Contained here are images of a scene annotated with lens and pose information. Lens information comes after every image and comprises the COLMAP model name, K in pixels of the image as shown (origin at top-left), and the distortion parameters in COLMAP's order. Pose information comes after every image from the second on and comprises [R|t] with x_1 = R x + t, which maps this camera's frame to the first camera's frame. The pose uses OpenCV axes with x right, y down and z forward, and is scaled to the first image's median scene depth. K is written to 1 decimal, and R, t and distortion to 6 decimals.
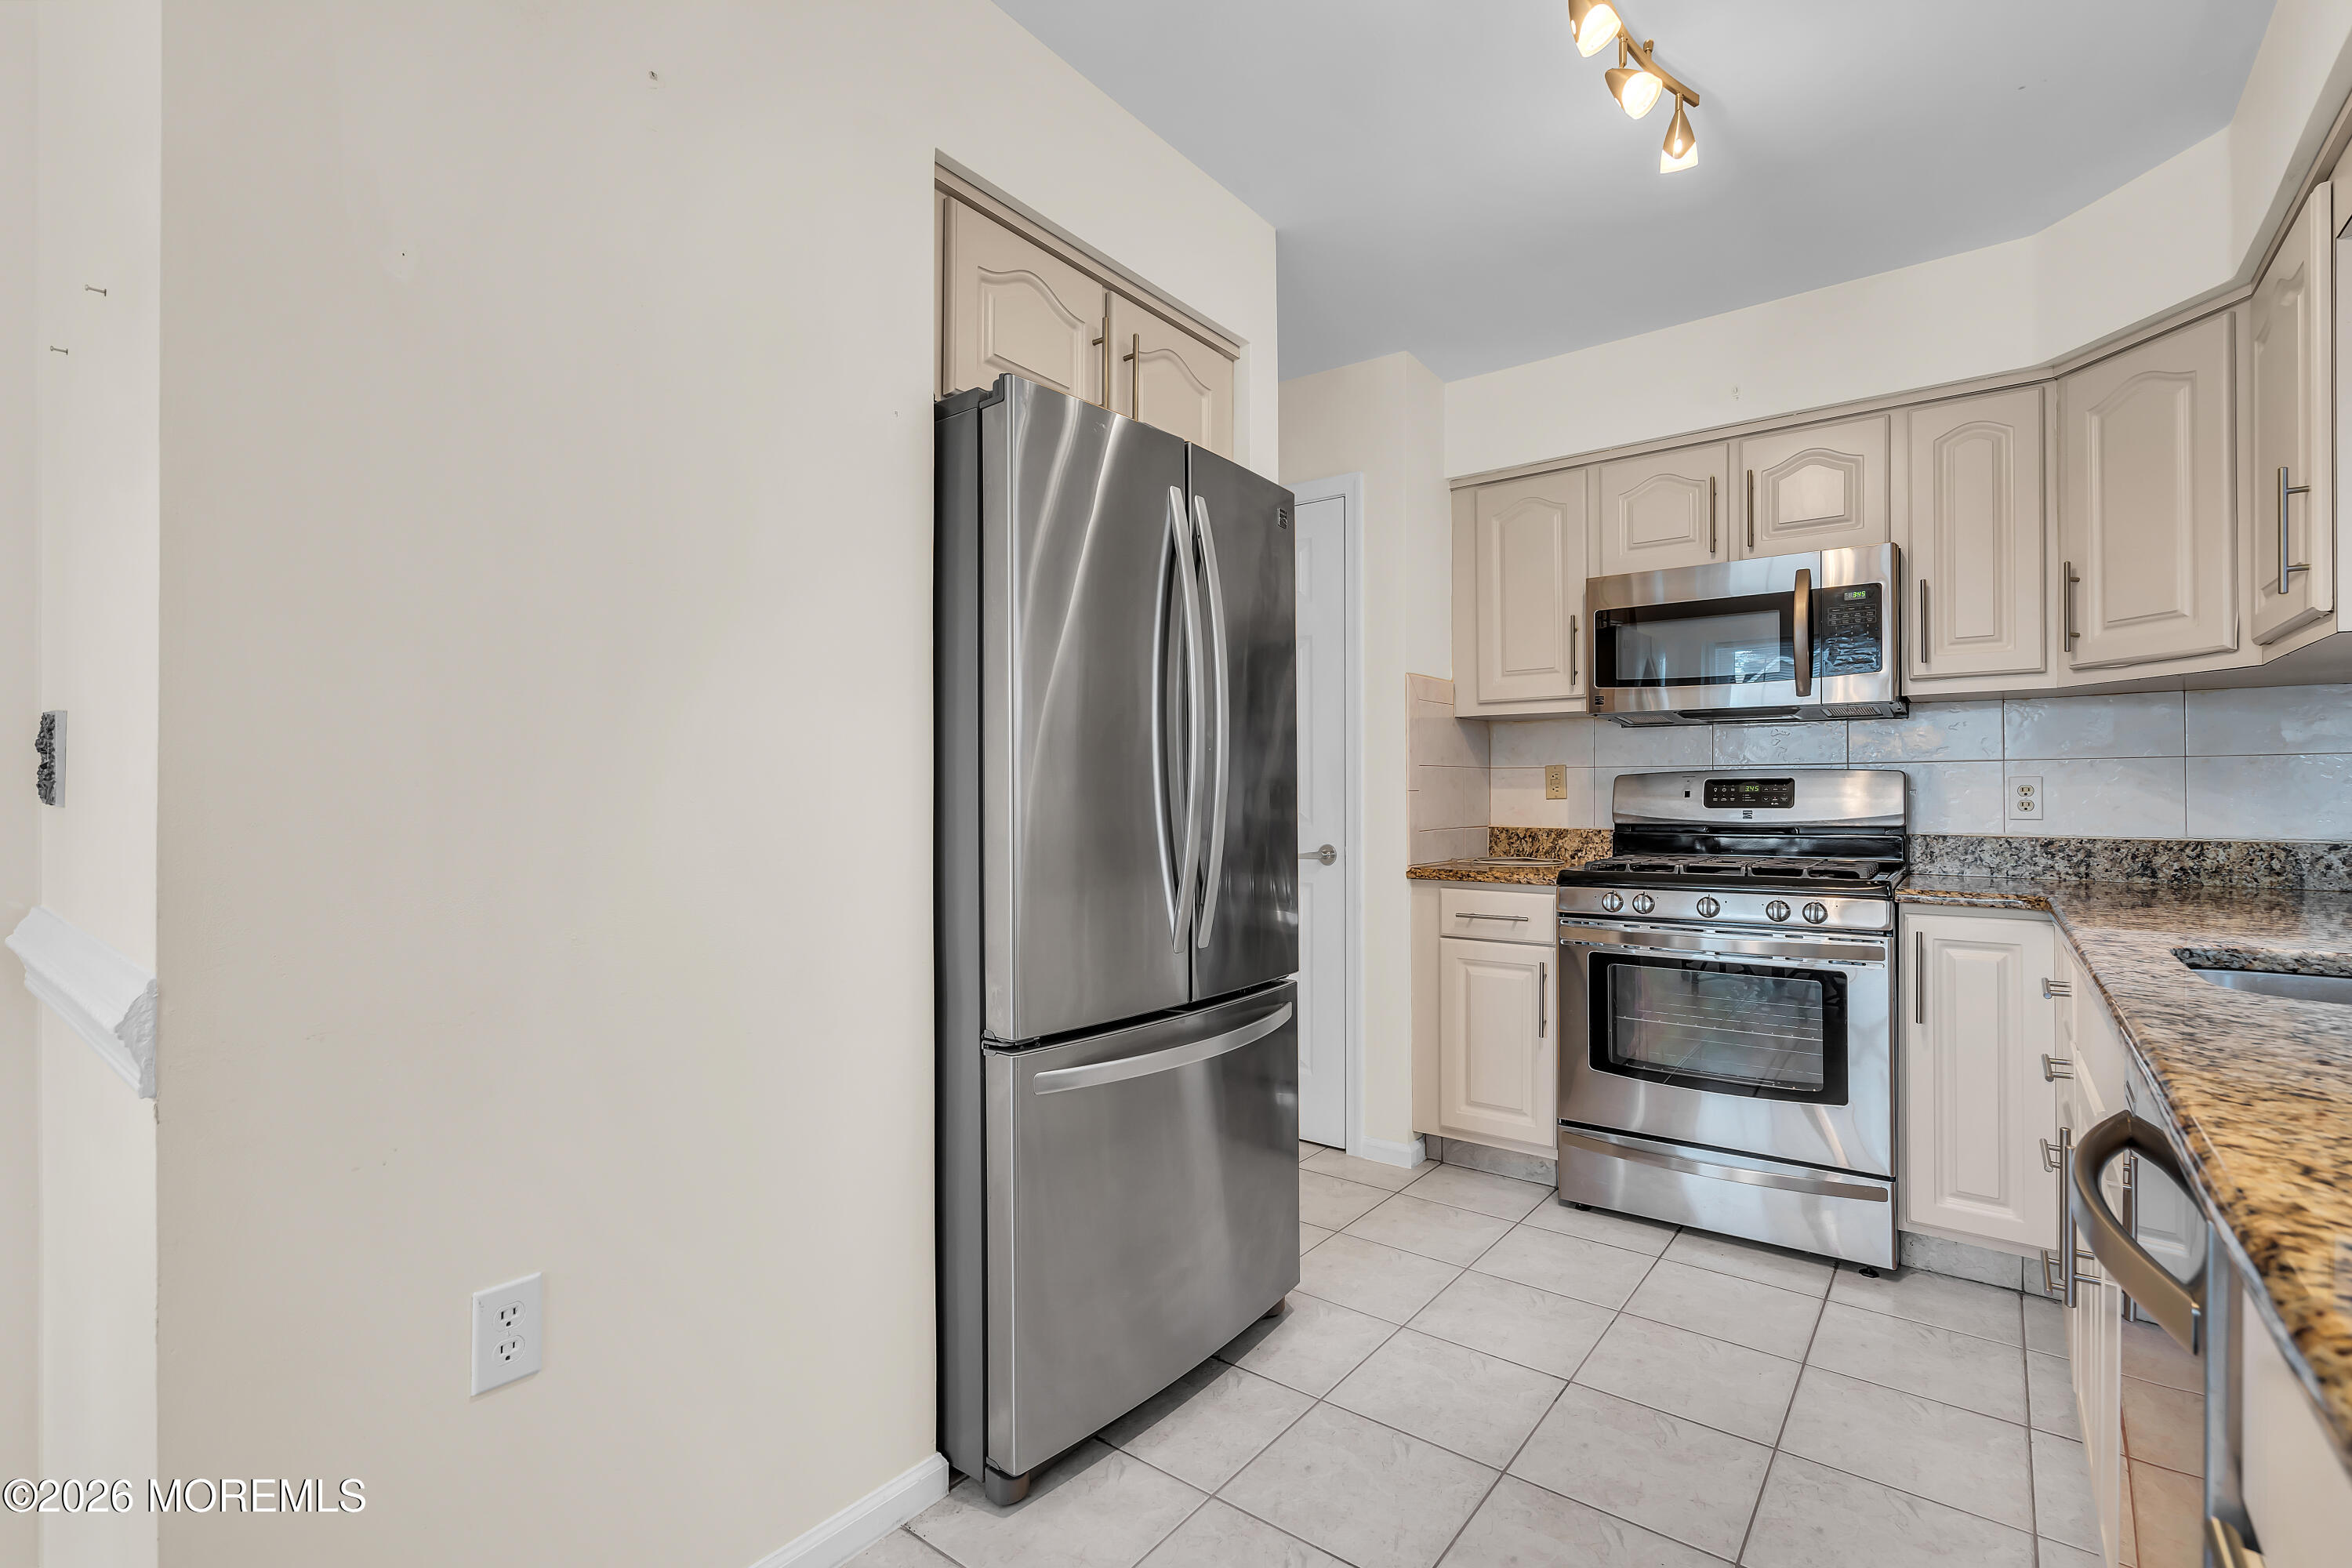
lens RADIAL K [[1058.6, 0, 1171.5], [0, 1058.6, 790.7], [0, 0, 1]] dist [-0.000383, 0.000015]
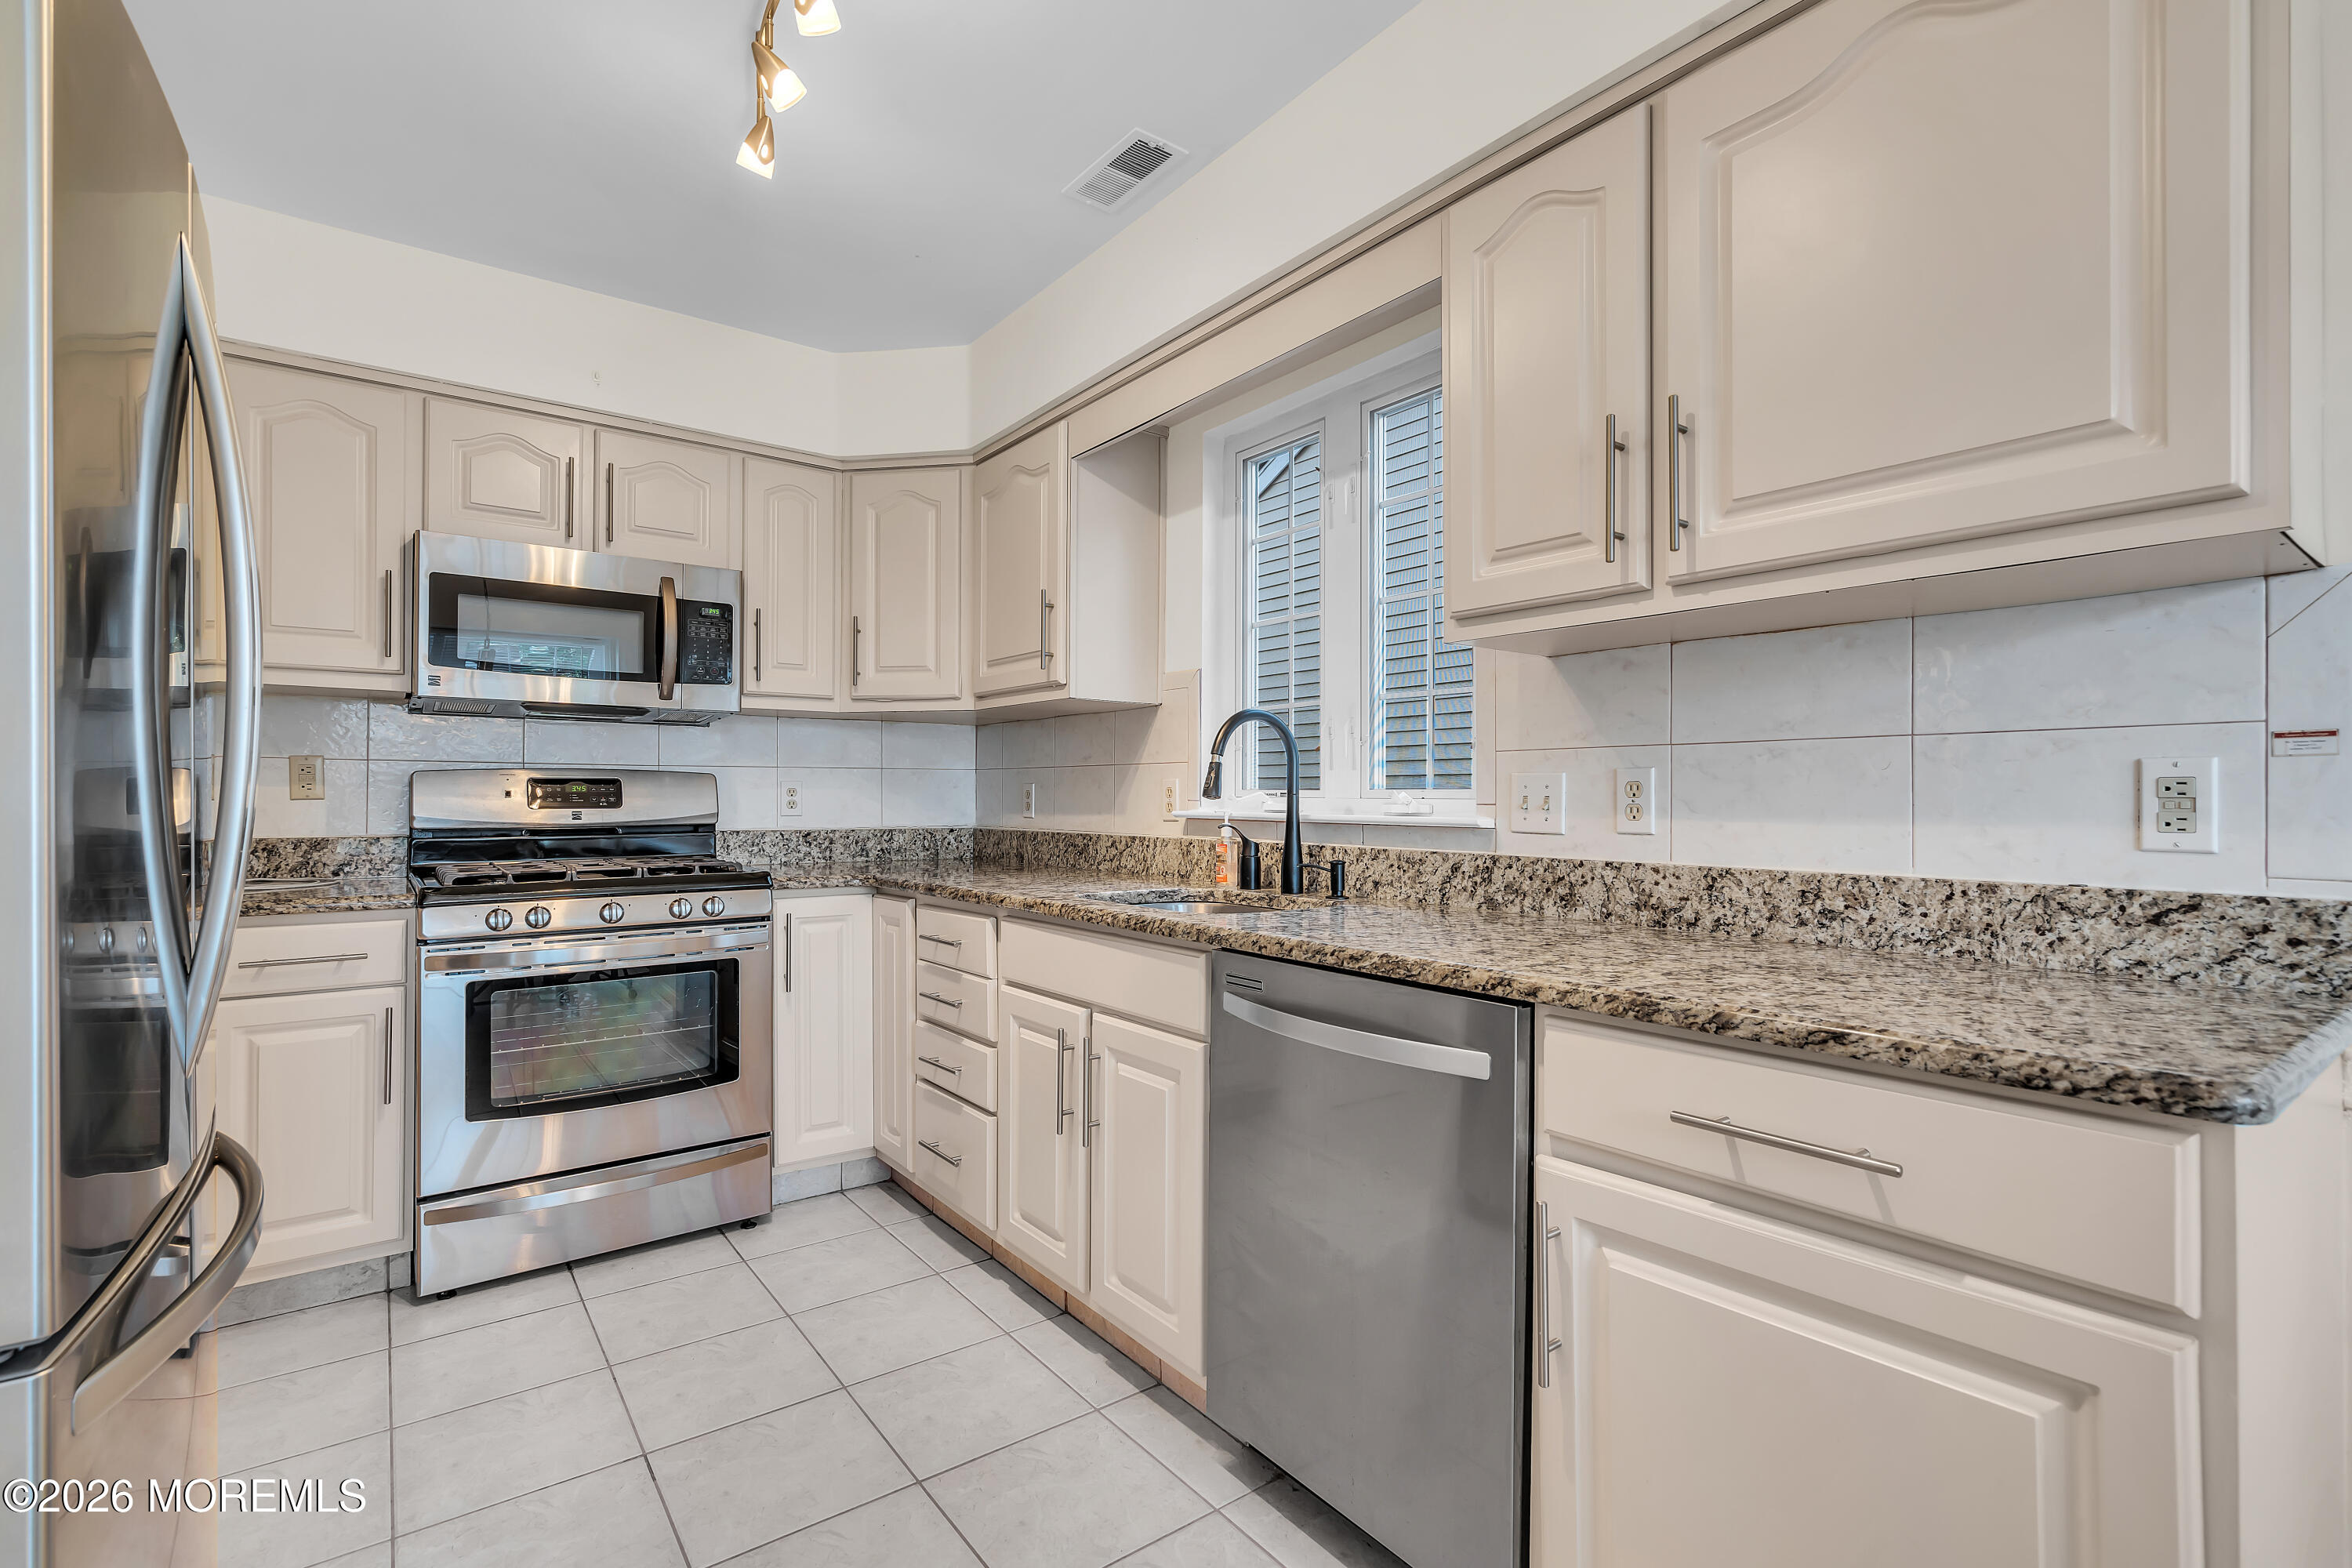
lens RADIAL K [[1058.6, 0, 1171.5], [0, 1058.6, 790.7], [0, 0, 1]] dist [-0.000383, 0.000015]
pose [[0.270584, 0.007368, 0.962668, -0.264190], [-0.006920, 0.999960, -0.005708, 0.001907], [-0.962671, -0.005118, 0.270624, 0.244346]]
